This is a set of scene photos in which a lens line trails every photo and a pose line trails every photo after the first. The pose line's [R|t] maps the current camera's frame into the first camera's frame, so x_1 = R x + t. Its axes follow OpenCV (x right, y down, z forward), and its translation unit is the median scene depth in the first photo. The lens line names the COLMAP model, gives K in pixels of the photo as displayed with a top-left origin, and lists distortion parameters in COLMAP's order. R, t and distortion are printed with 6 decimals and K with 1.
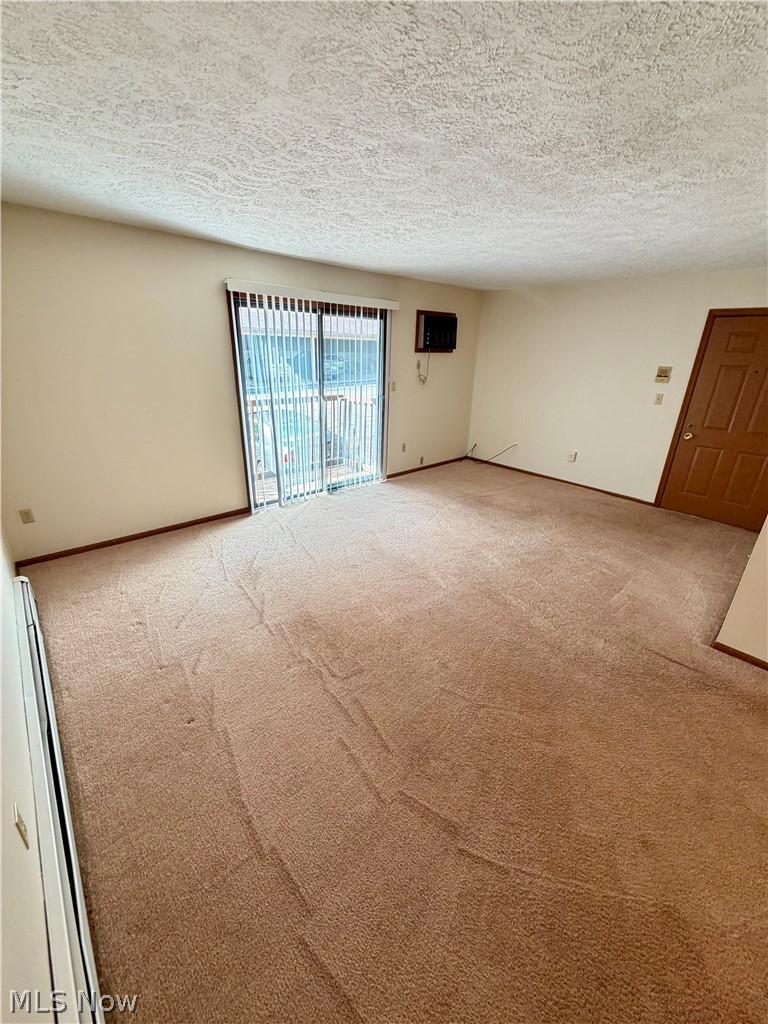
lens RADIAL K [[421.6, 0, 377.5], [0, 421.6, 511.0], [0, 0, 1]] dist [0.078781, -0.000004]
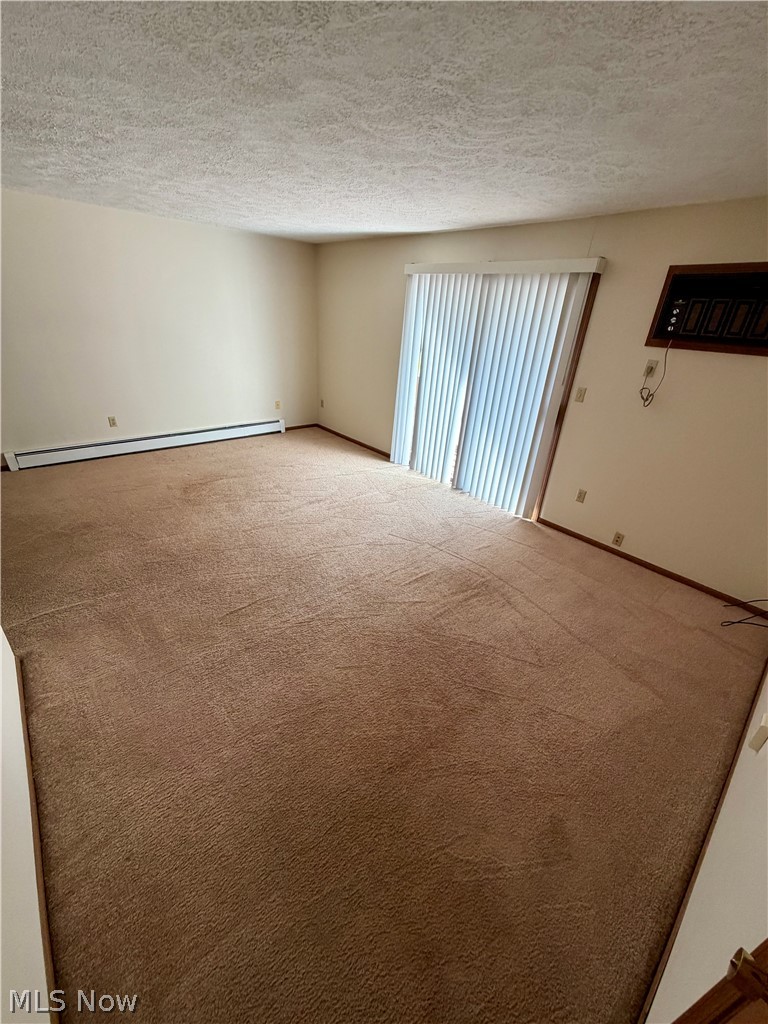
lens RADIAL K [[408.4, 0, 369.1], [0, 408.4, 508.3], [0, 0, 1]] dist [0.019639, 0.000092]
pose [[-0.026599, 0.415305, -0.909293, 0.748063], [-0.422575, 0.819675, 0.386734, -0.281654], [0.905938, 0.394531, 0.153695, 0.747594]]
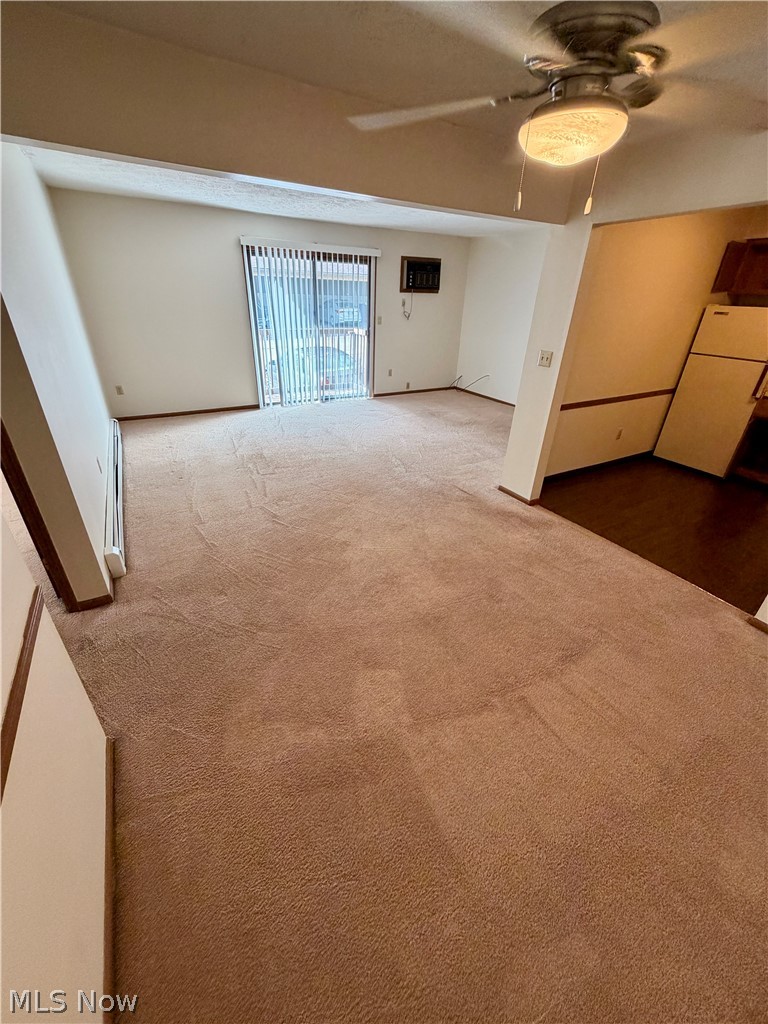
lens RADIAL K [[408.4, 0, 369.1], [0, 408.4, 508.3], [0, 0, 1]] dist [0.019639, 0.000092]
pose [[0.973394, 0.105131, -0.203596, 0.343265], [-0.084724, 0.990697, 0.106498, 0.145255], [0.212898, -0.086415, 0.973246, -0.262447]]
